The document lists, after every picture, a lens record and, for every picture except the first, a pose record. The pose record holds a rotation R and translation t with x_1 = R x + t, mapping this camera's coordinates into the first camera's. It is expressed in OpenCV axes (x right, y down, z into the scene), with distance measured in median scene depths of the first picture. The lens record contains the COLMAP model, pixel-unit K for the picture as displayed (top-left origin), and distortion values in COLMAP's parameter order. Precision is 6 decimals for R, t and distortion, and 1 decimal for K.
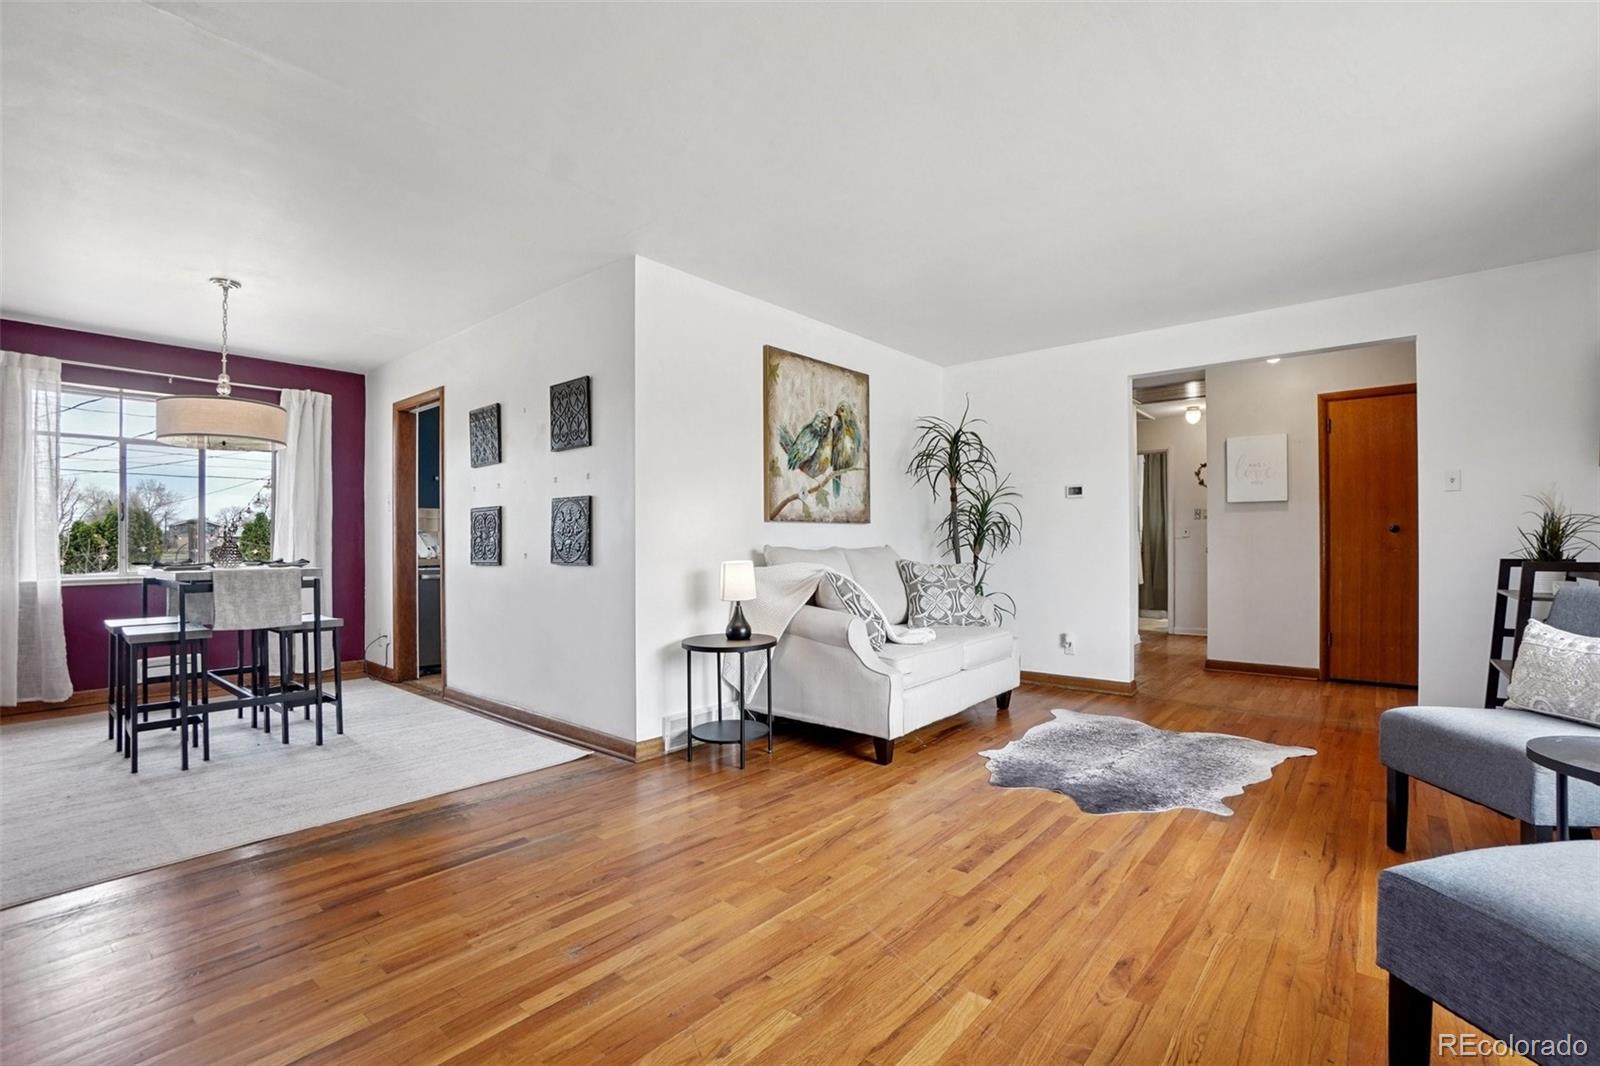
lens RADIAL K [[720.4, 0, 794.2], [0, 720.4, 542.0], [0, 0, 1]] dist [-0.060615, 0.021196]
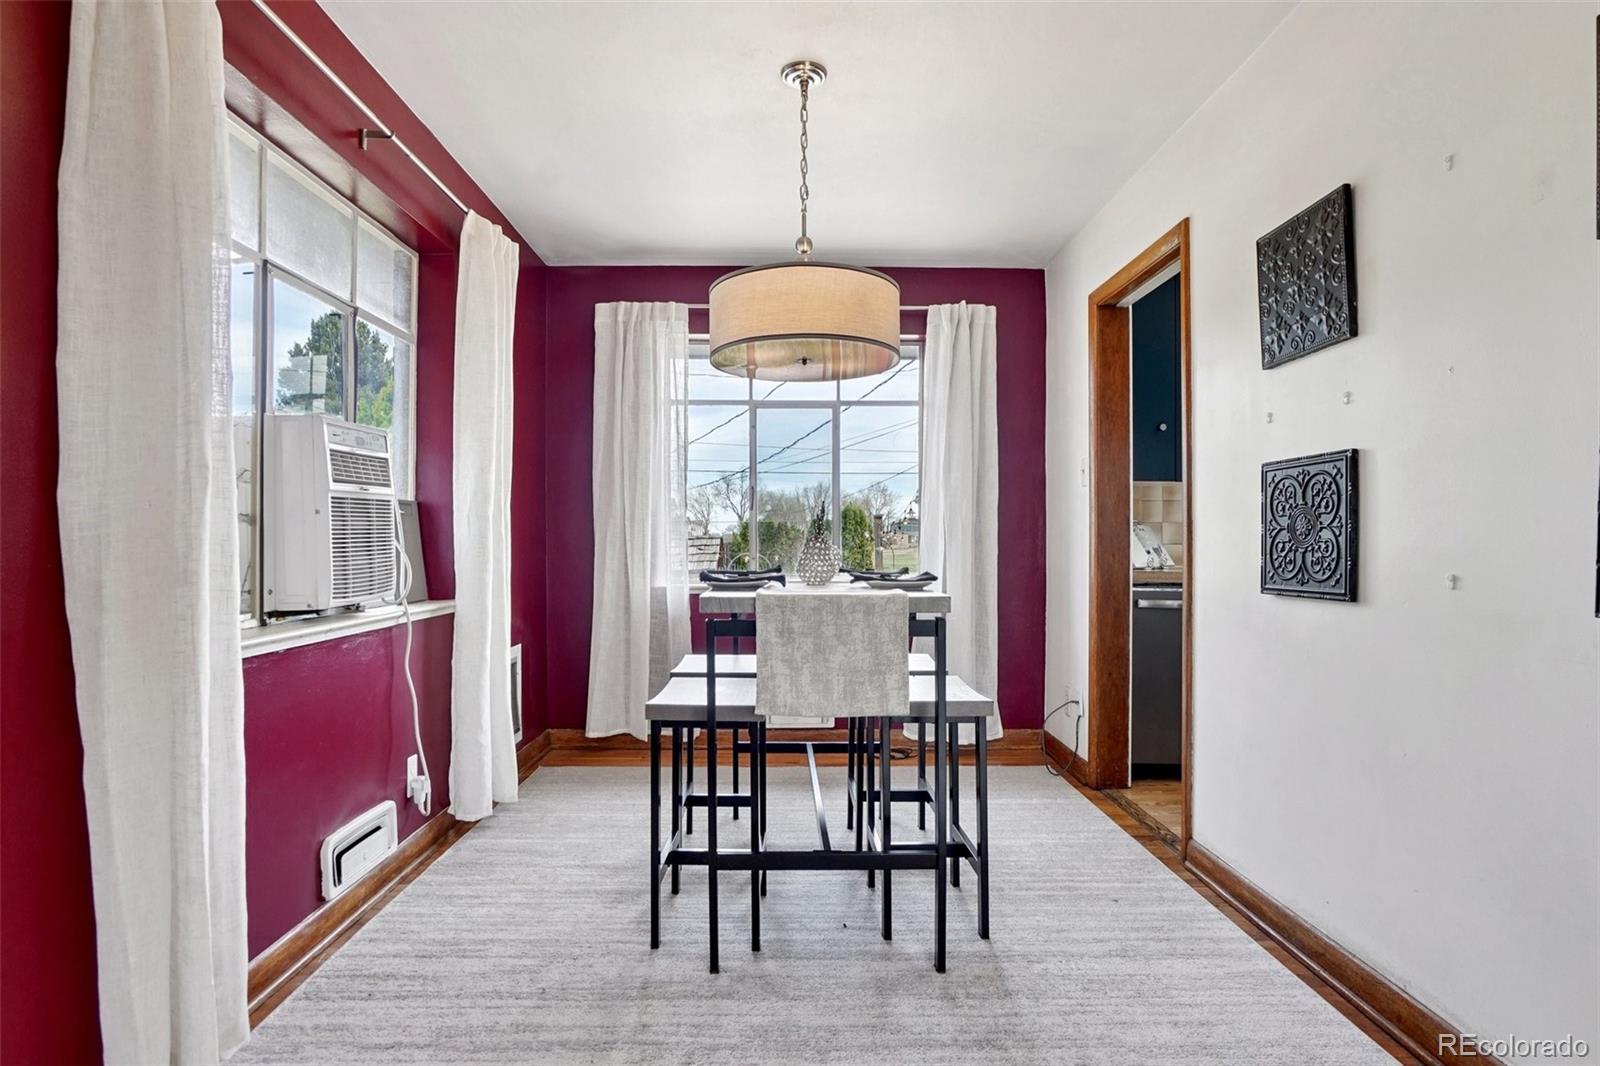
lens RADIAL K [[841.4, 0, 800.0], [0, 841.4, 533.0], [0, 0, 1]] dist [-0.039883, 0.022154]
pose [[0.666197, -0.000611, -0.745775, -0.268591], [-0.005908, 0.999964, -0.006096, -0.000104], [0.745752, 0.008467, 0.666169, 0.462197]]
